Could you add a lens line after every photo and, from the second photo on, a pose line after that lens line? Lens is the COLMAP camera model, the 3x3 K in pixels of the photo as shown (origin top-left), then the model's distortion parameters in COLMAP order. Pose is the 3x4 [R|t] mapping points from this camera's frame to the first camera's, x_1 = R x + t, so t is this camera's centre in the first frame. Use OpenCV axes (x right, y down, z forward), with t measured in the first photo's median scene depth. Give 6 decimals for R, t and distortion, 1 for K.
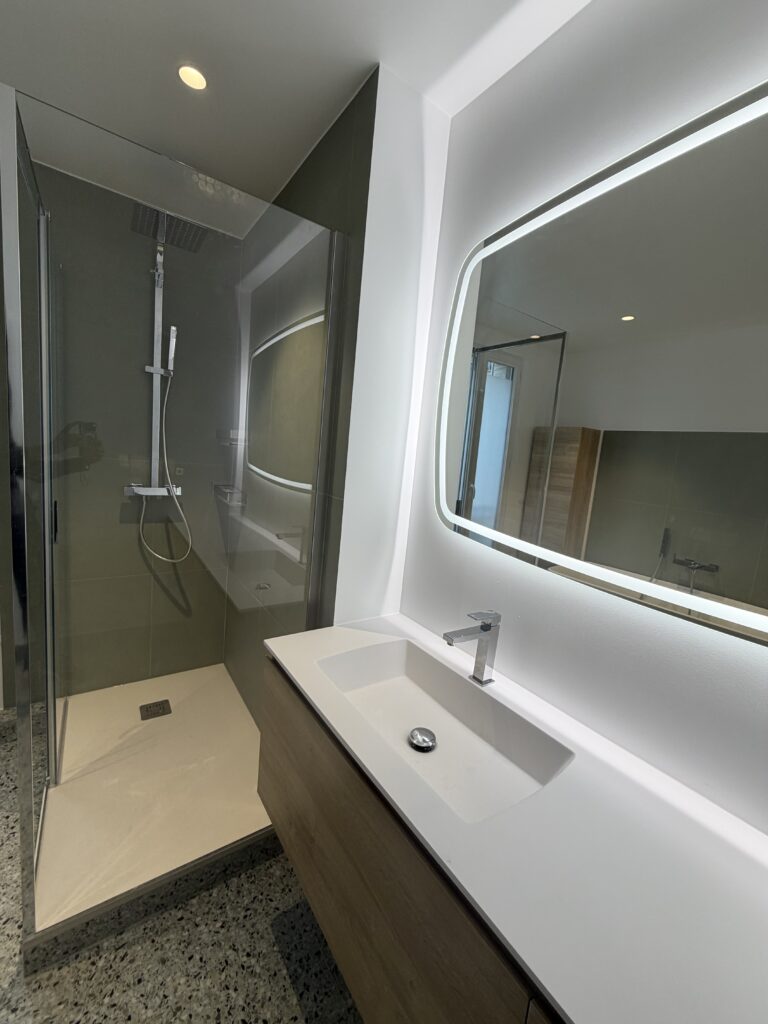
lens RADIAL K [[407.3, 0, 384.7], [0, 407.3, 509.7], [0, 0, 1]] dist [0.000073, 0.000131]
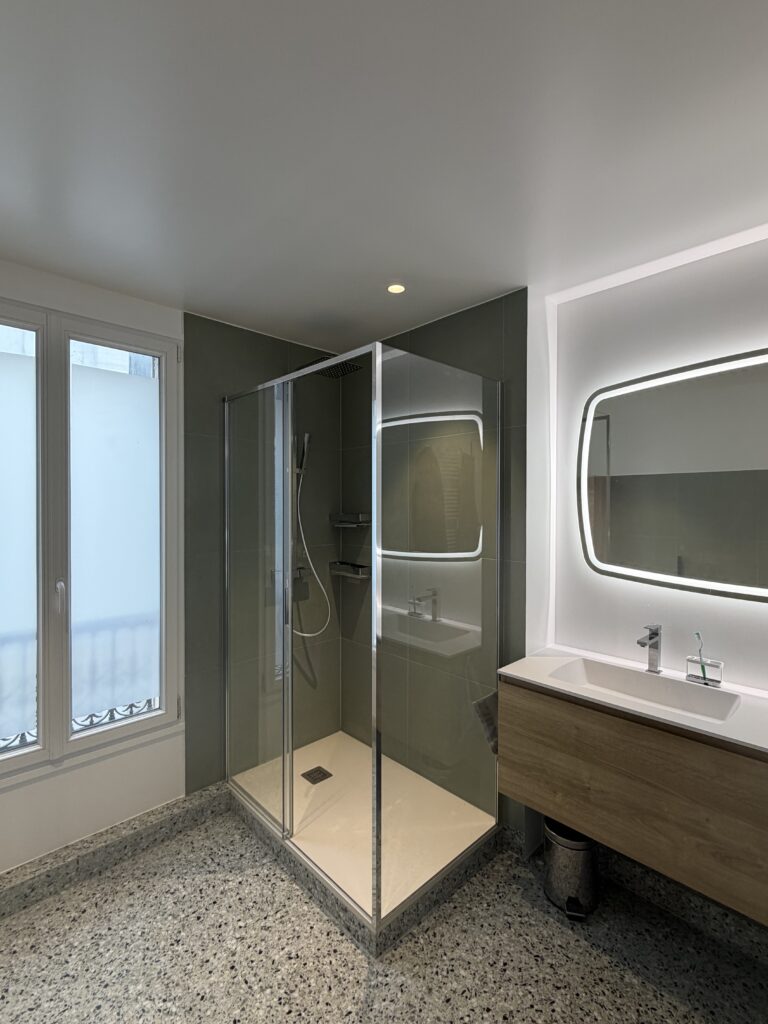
lens RADIAL K [[472.3, 0, 384.0], [0, 472.3, 512.0], [0, 0, 1]] dist [0.001094, -0.000319]
pose [[0.984603, -0.097423, 0.145138, -0.807735], [0.113362, 0.987892, -0.105919, -0.079497], [-0.133061, 0.120742, 0.983726, -0.562569]]
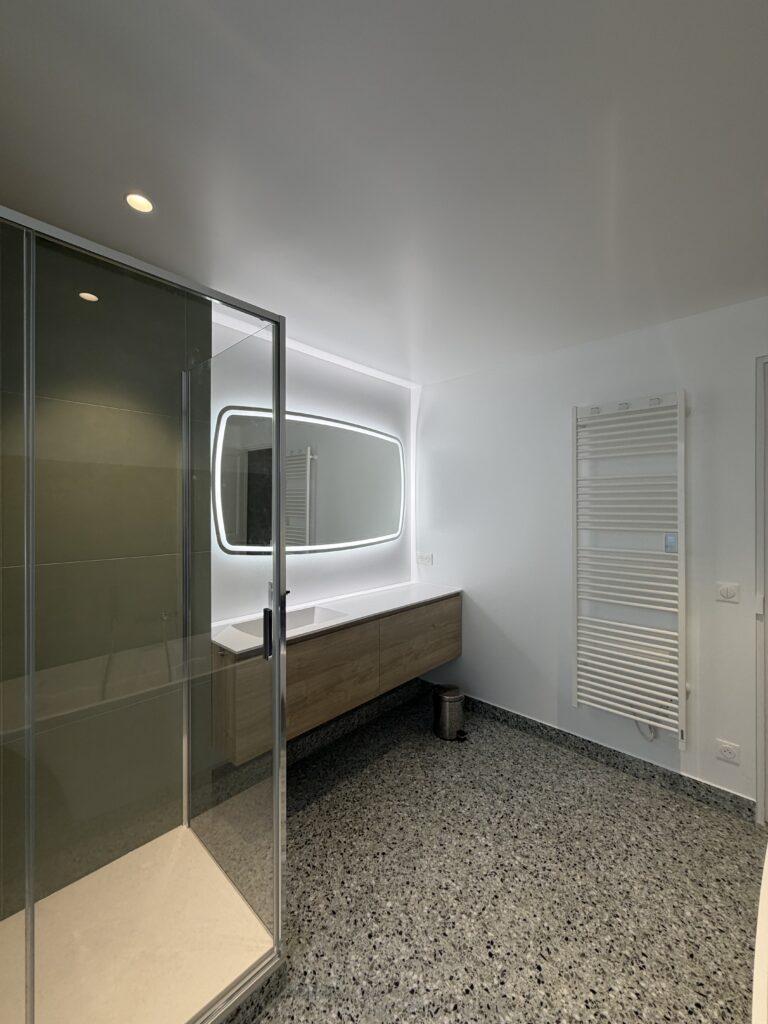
lens RADIAL K [[407.3, 0, 384.7], [0, 407.3, 509.7], [0, 0, 1]] dist [0.000073, 0.000131]
pose [[-0.204054, -0.097681, 0.974074, -1.690162], [0.115280, 0.985689, 0.122995, -0.287574], [-0.972148, 0.137389, -0.189873, 0.649814]]
